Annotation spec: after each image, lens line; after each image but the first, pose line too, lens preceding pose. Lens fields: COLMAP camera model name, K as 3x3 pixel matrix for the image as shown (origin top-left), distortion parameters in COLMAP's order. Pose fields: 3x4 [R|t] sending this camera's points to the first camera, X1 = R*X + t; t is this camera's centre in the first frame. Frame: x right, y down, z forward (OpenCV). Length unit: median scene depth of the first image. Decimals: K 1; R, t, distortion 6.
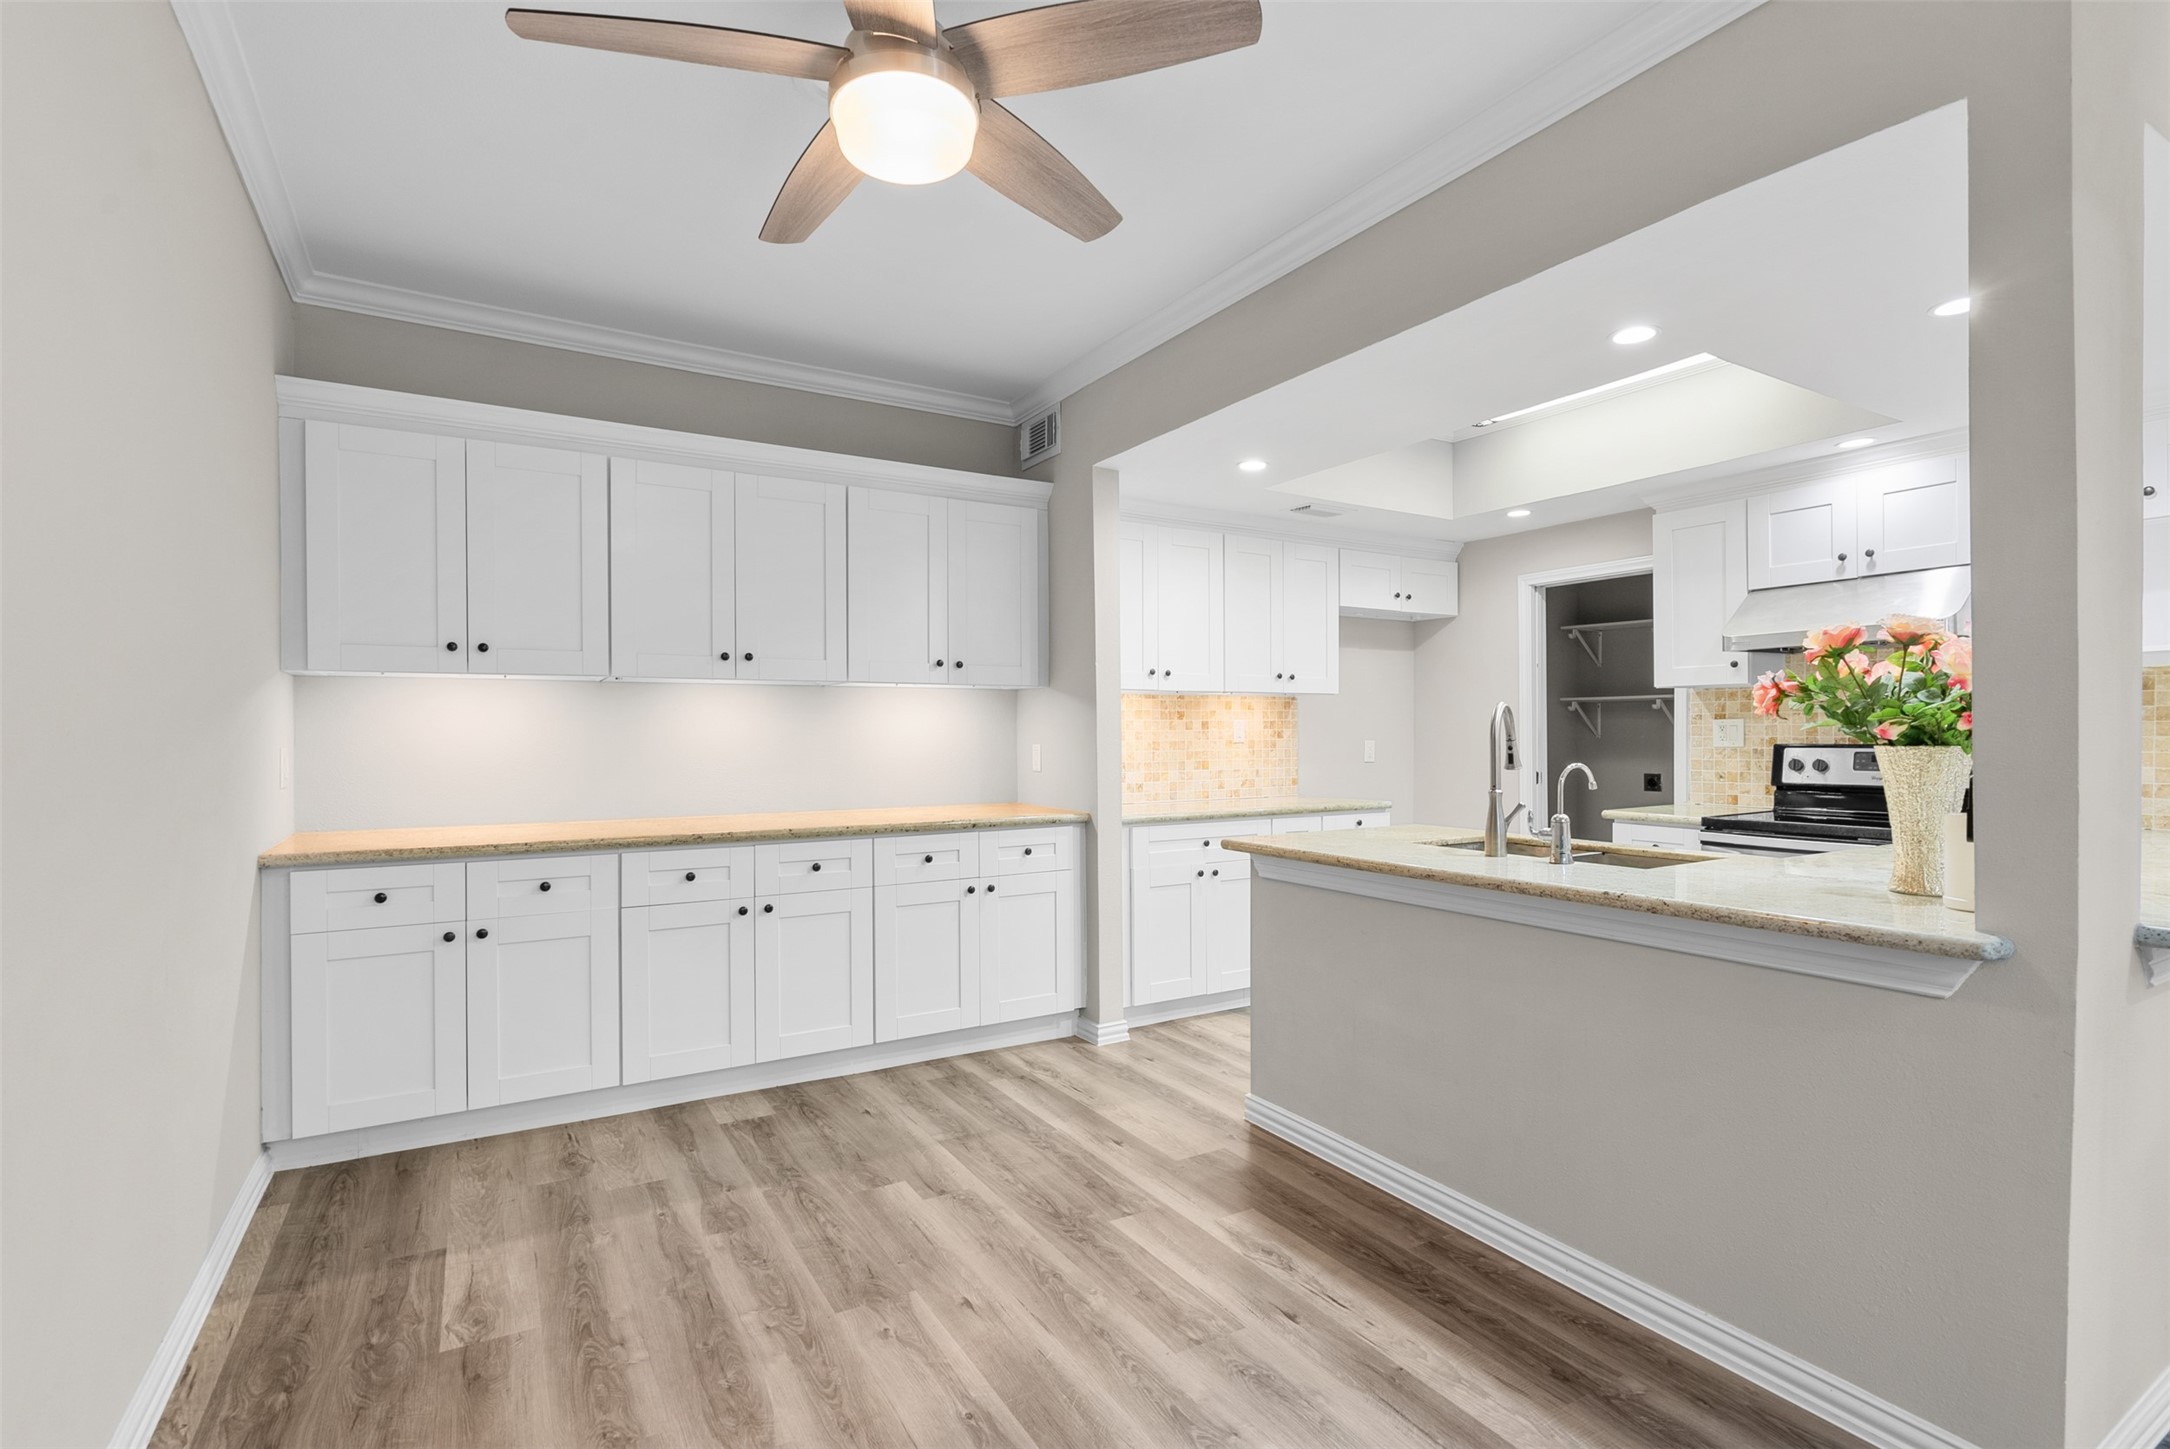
lens RADIAL K [[1014.8, 0, 1081.0], [0, 1014.8, 735.1], [0, 0, 1]] dist [0.000977, 0.000405]
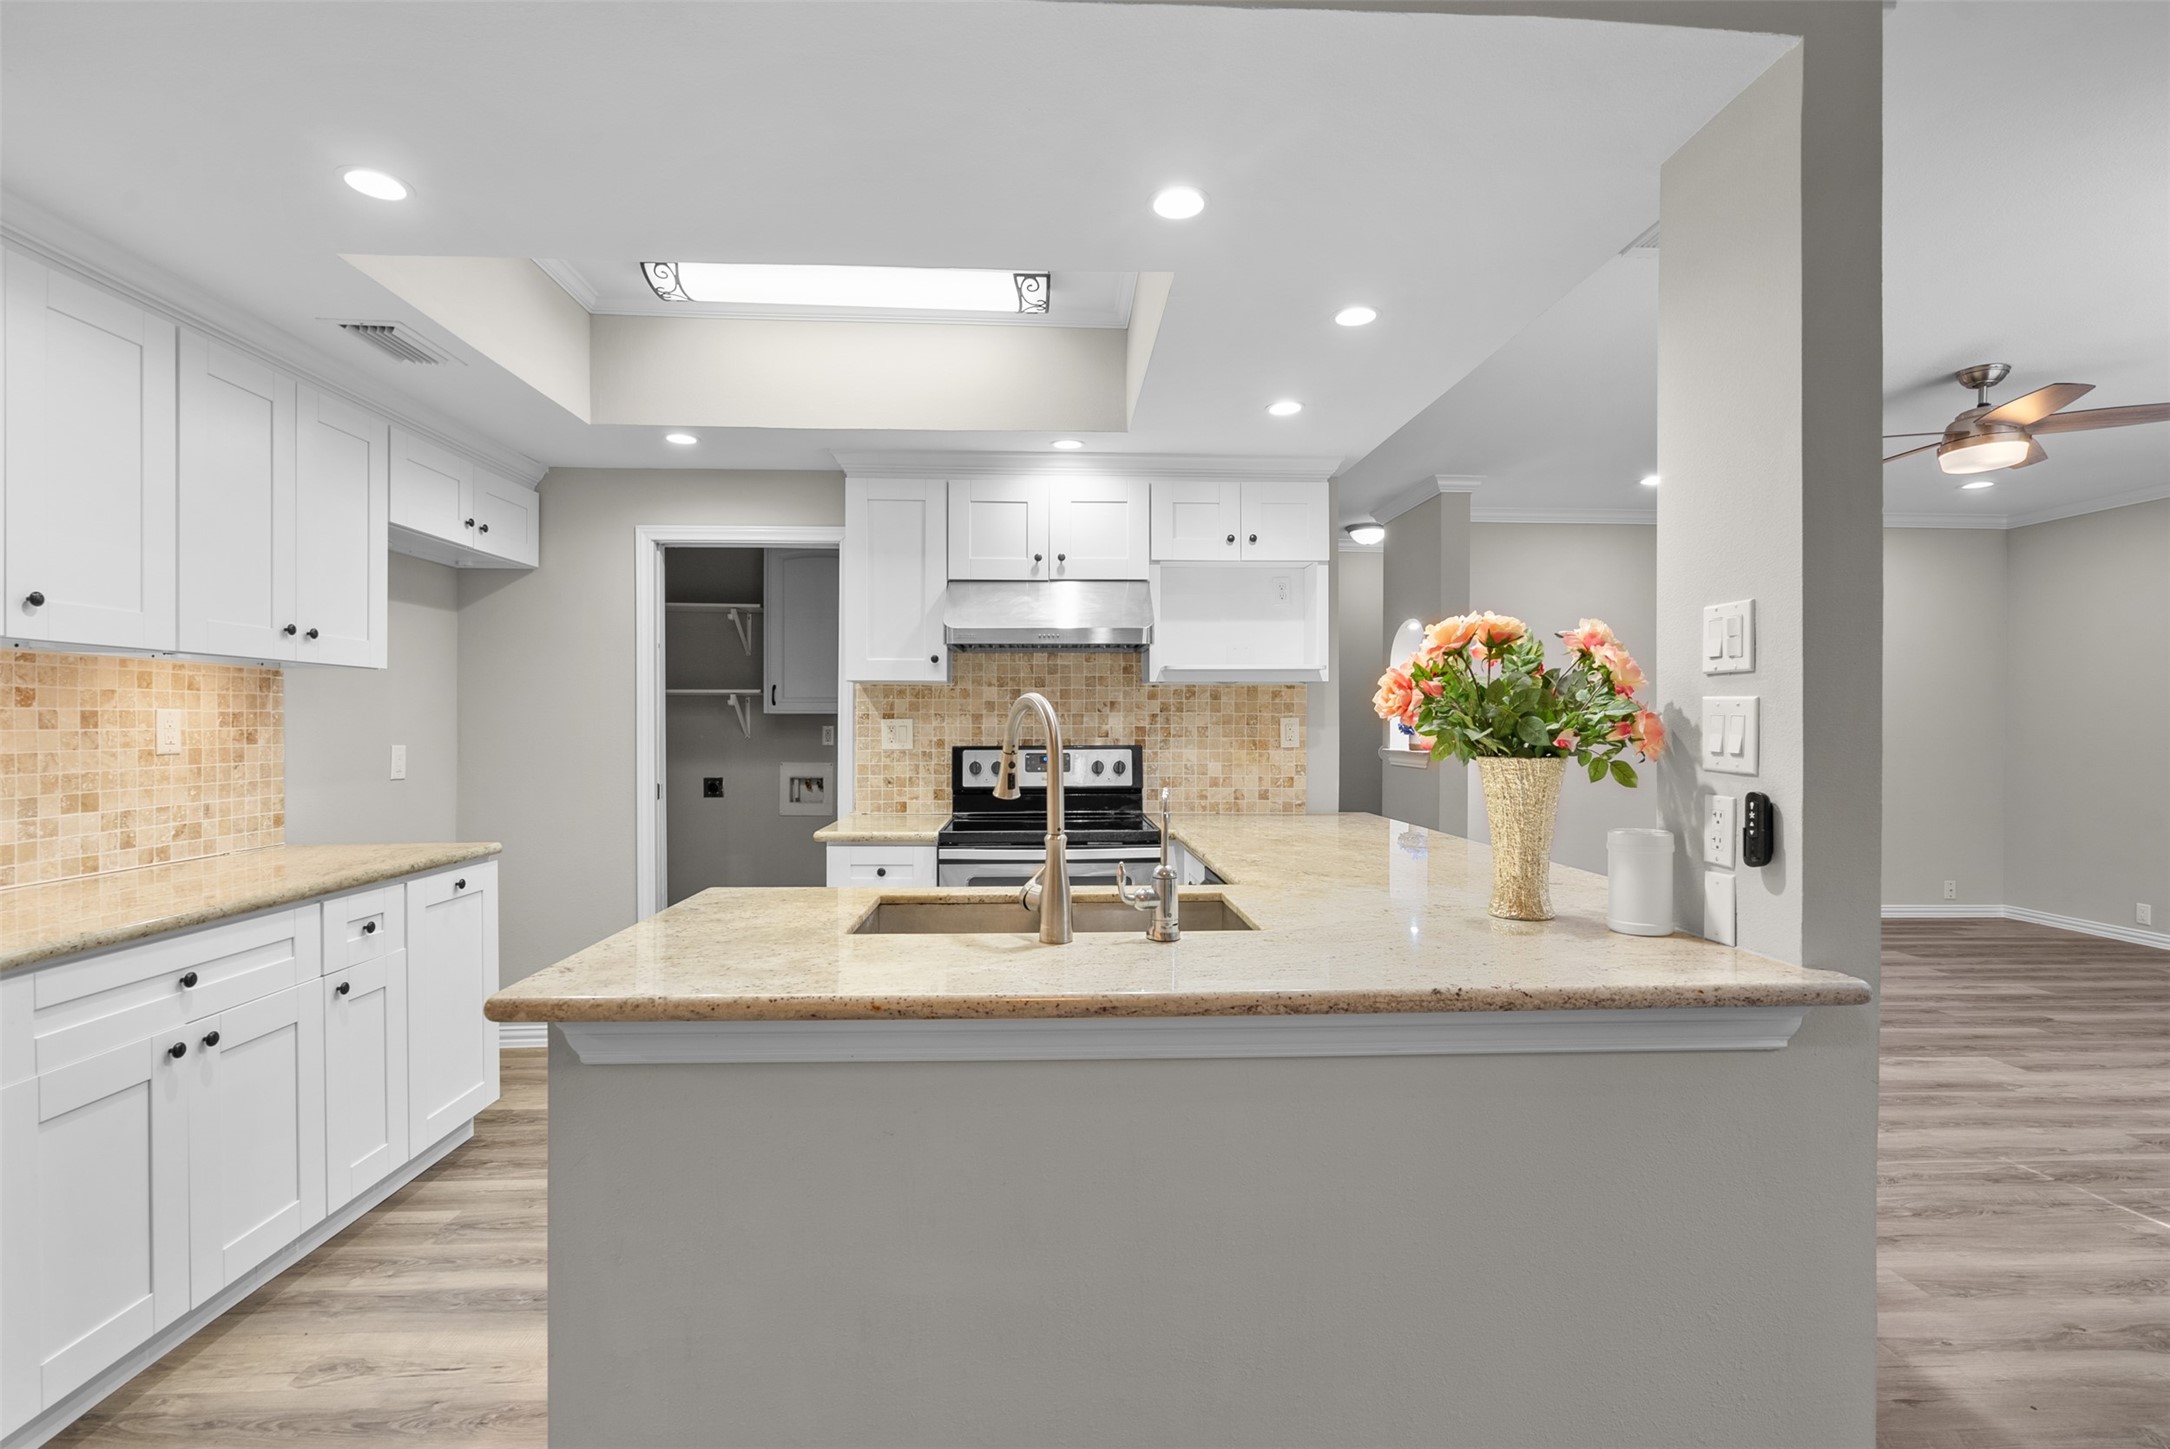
lens RADIAL K [[1002.2, 0, 1078.7], [0, 1002.2, 729.5], [0, 0, 1]] dist [-0.004624, 0.000653]
pose [[0.480824, 0.001278, 0.876816, -0.075127], [-0.001293, 0.999999, -0.000749, -0.005880], [-0.876816, -0.000773, 0.480825, 0.418590]]
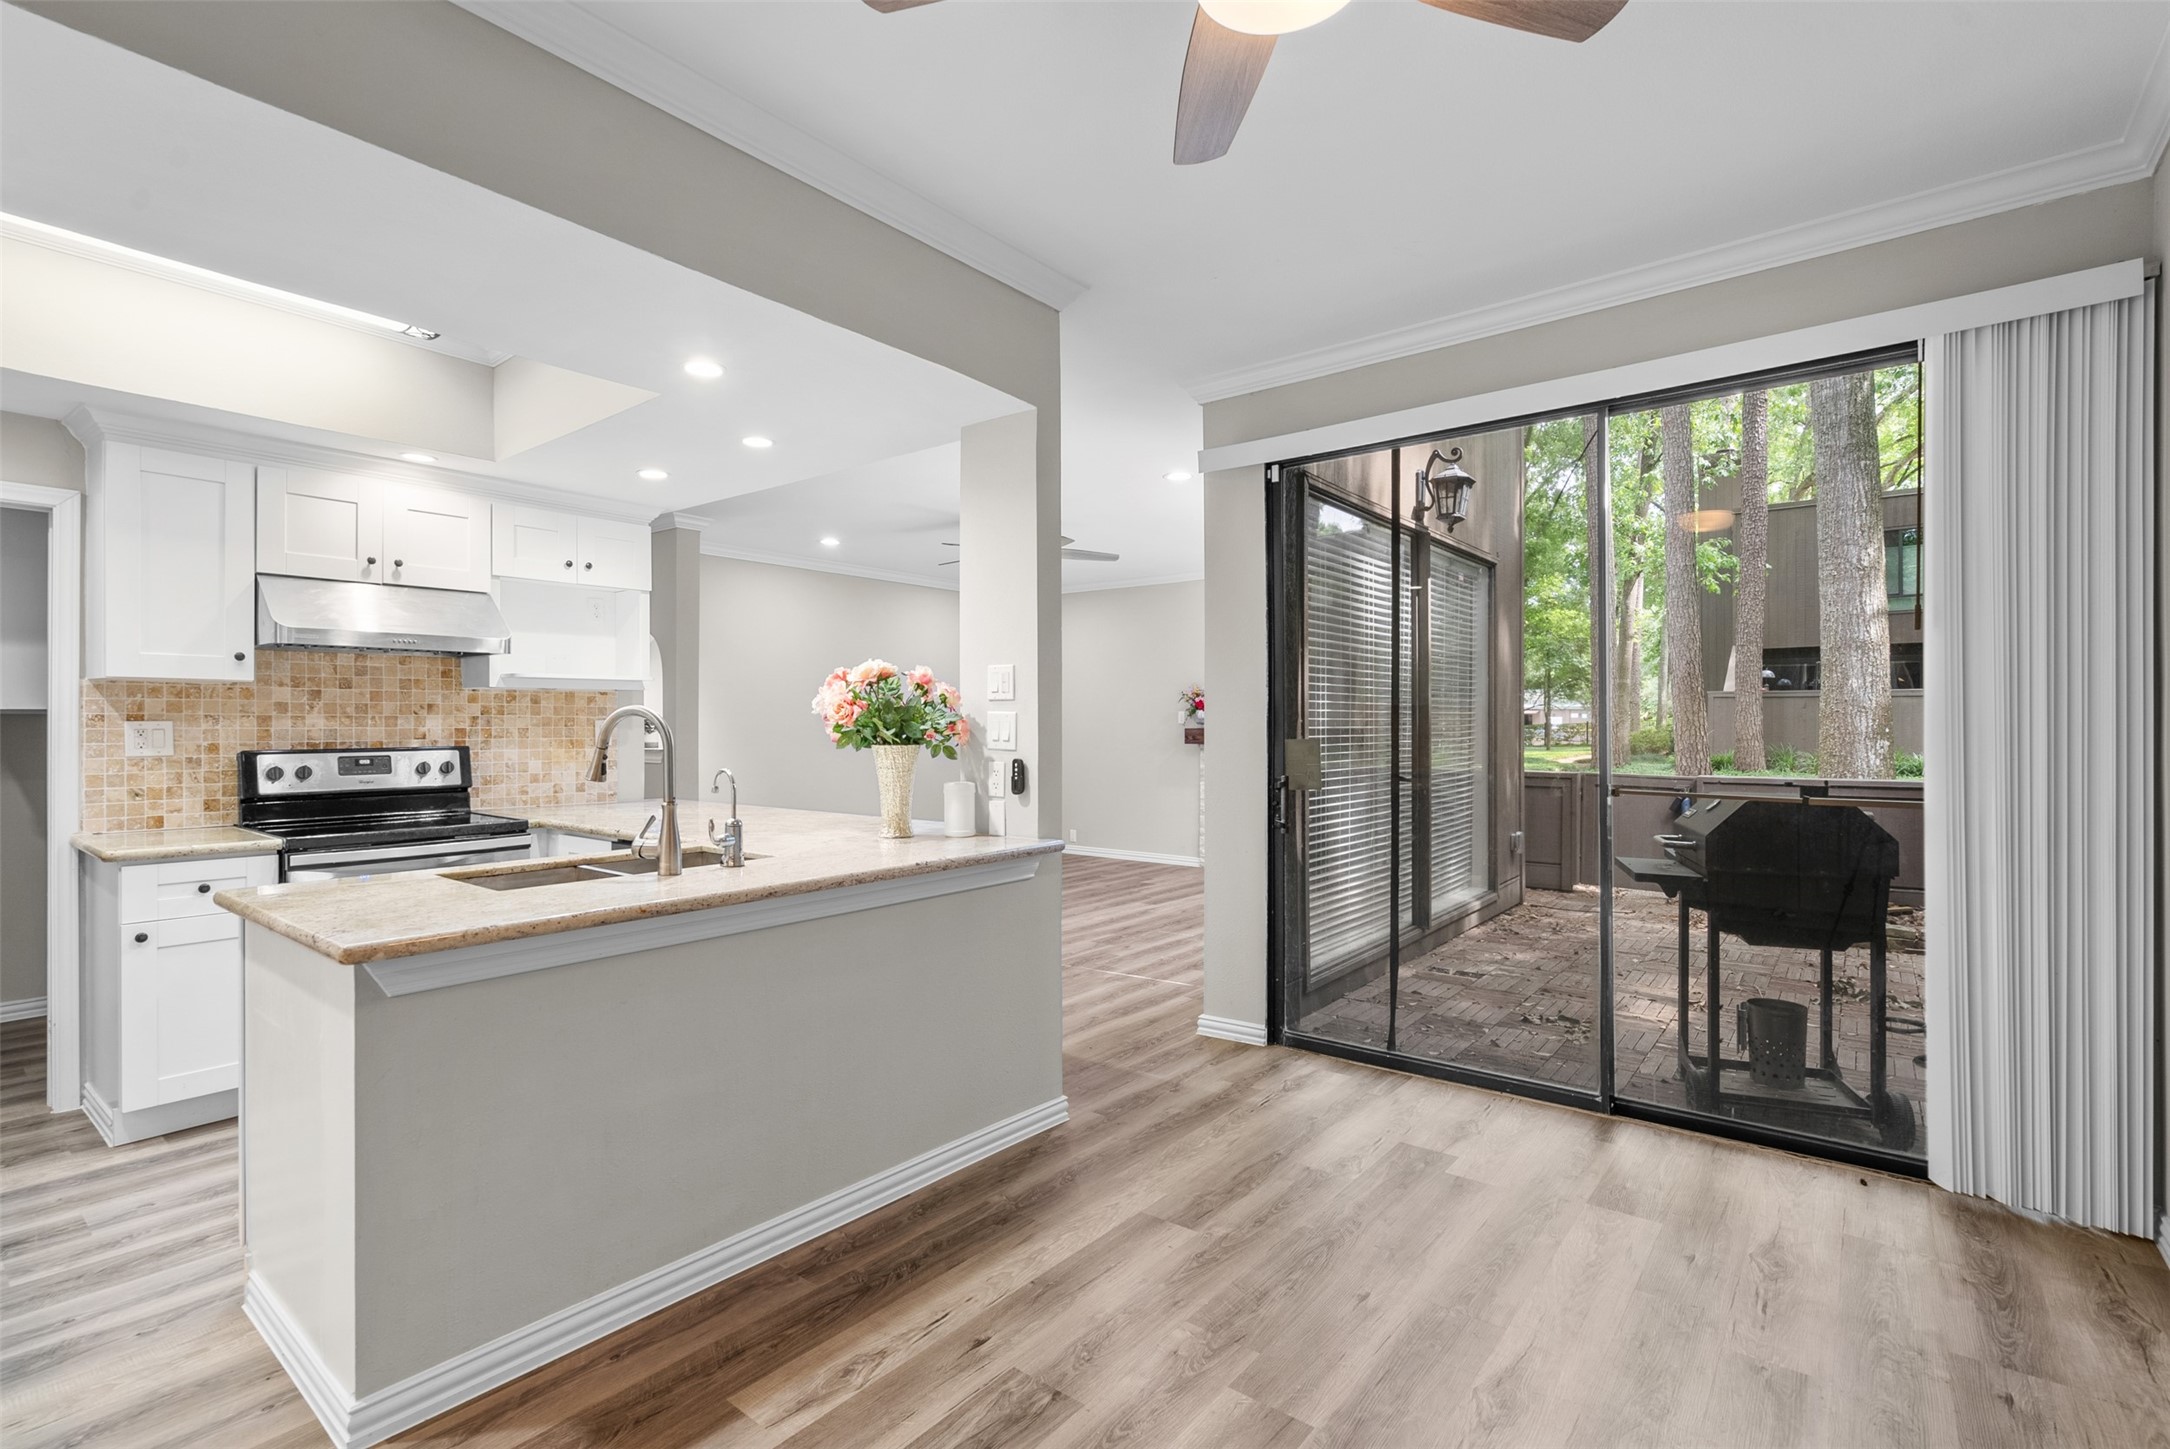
lens RADIAL K [[994.7, 0, 1073.3], [0, 994.7, 727.5], [0, 0, 1]] dist [-0.000616, 0.000374]
pose [[-0.345625, 0.002609, 0.938369, -0.338166], [0.005551, 0.999984, -0.000736, -0.006250], [-0.938356, 0.004954, -0.345634, 0.585867]]
